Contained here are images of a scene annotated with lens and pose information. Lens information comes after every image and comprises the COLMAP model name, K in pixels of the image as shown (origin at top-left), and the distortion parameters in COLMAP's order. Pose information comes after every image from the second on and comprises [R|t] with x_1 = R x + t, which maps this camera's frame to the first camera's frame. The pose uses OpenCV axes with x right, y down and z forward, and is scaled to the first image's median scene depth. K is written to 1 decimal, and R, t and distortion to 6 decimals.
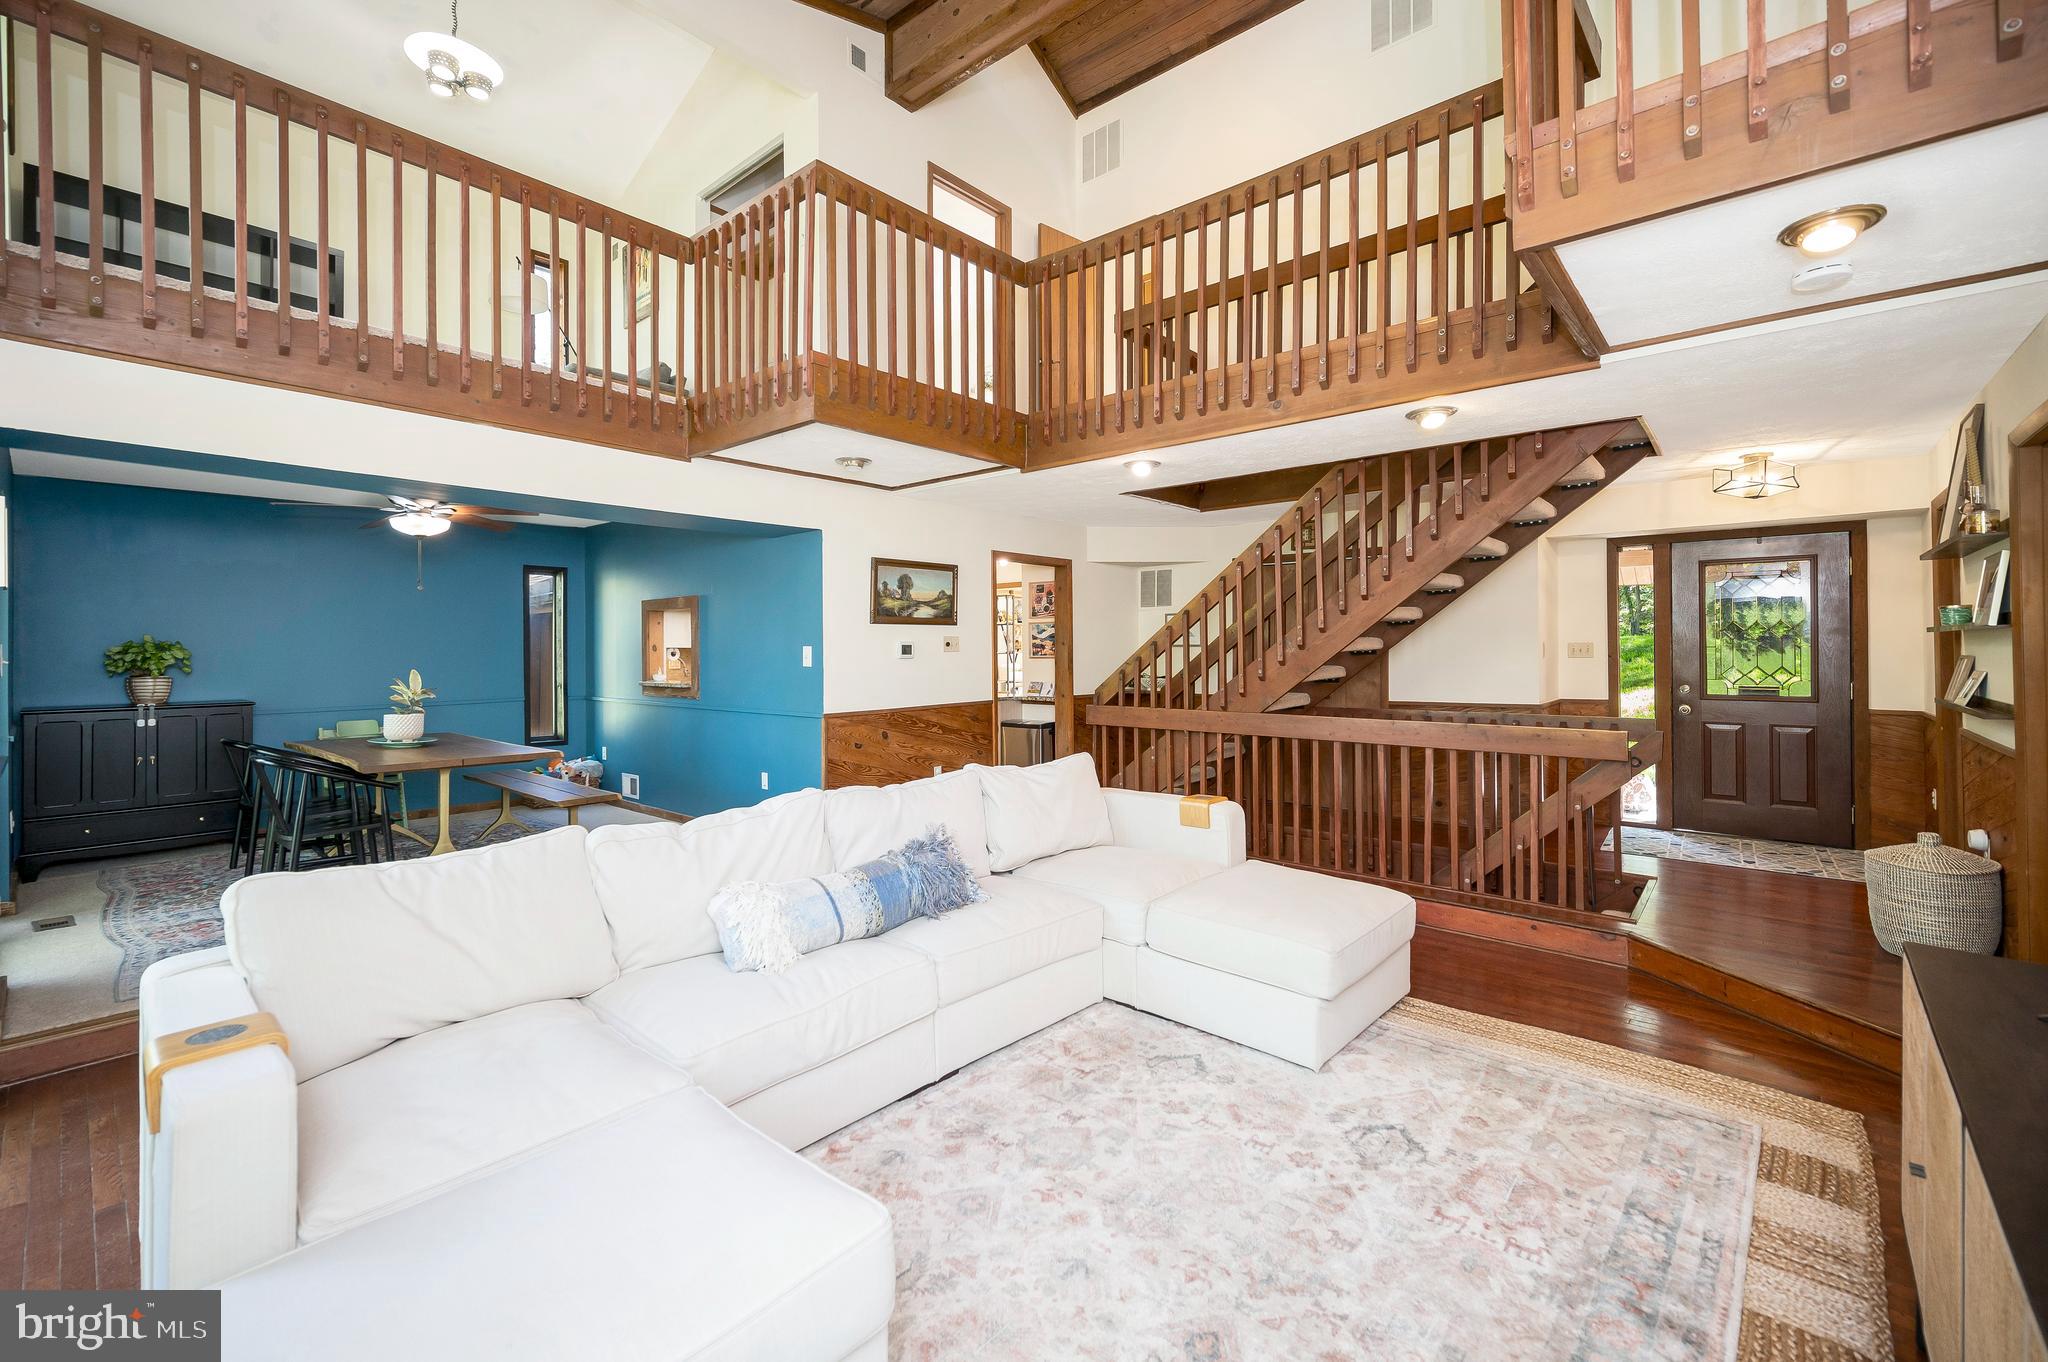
lens RADIAL K [[851.1, 0, 1036.3], [0, 851.1, 647.4], [0, 0, 1]] dist [0.002129, 0.000150]
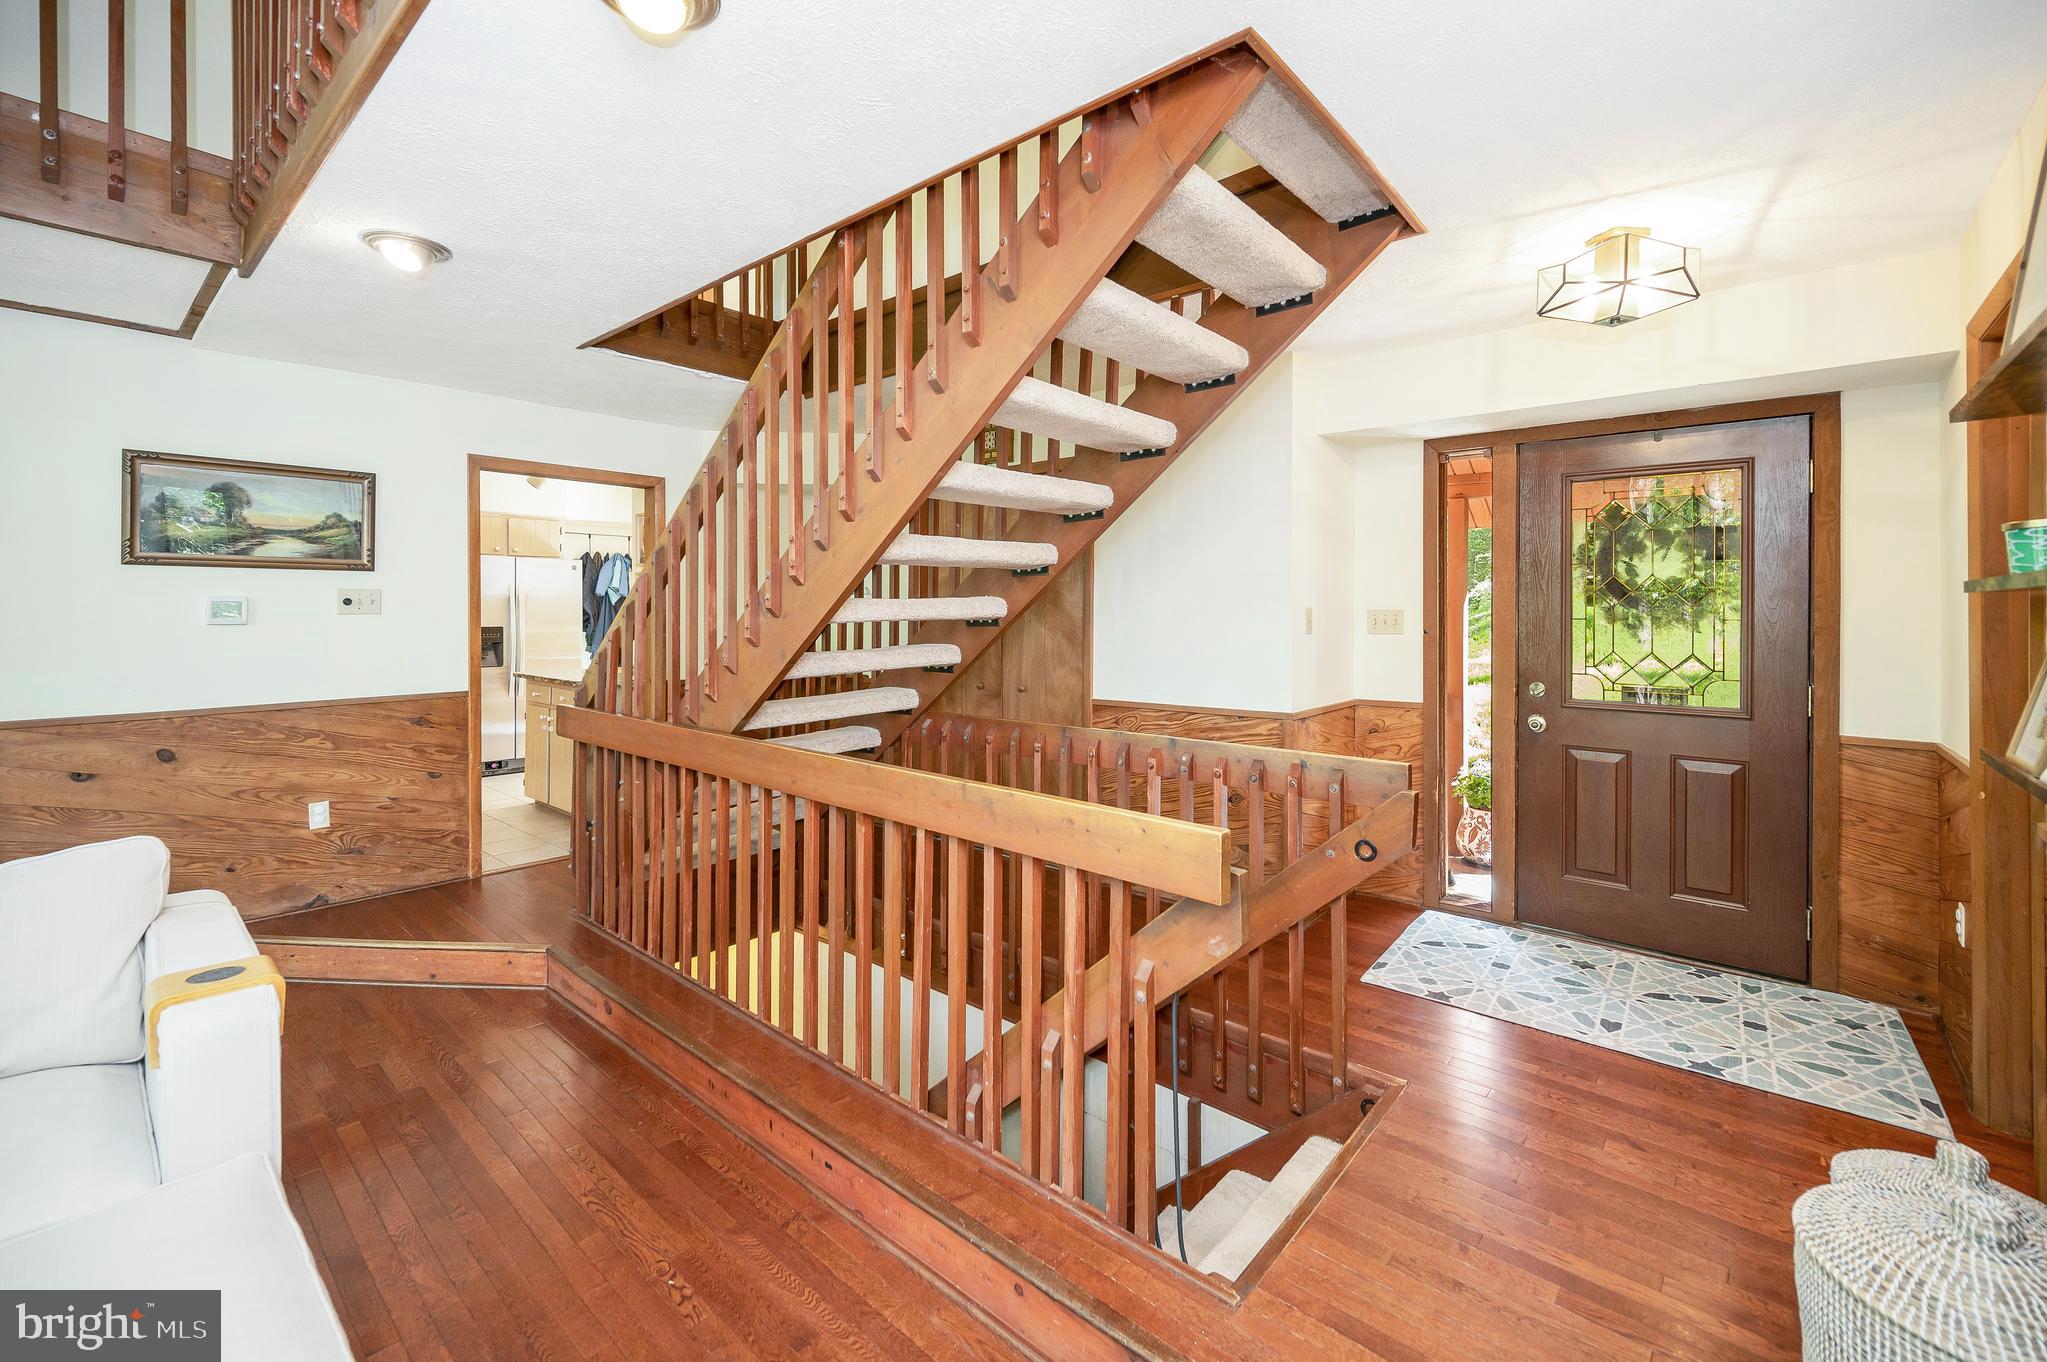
lens RADIAL K [[863.1, 0, 1021.7], [0, 863.1, 611.8], [0, 0, 1]] dist [-0.000640, -0.000080]
pose [[0.999947, 0.010211, 0.001359, 0.434729], [-0.010214, 0.999945, 0.002297, -0.003130], [-0.001336, -0.002311, 0.999996, 0.432097]]
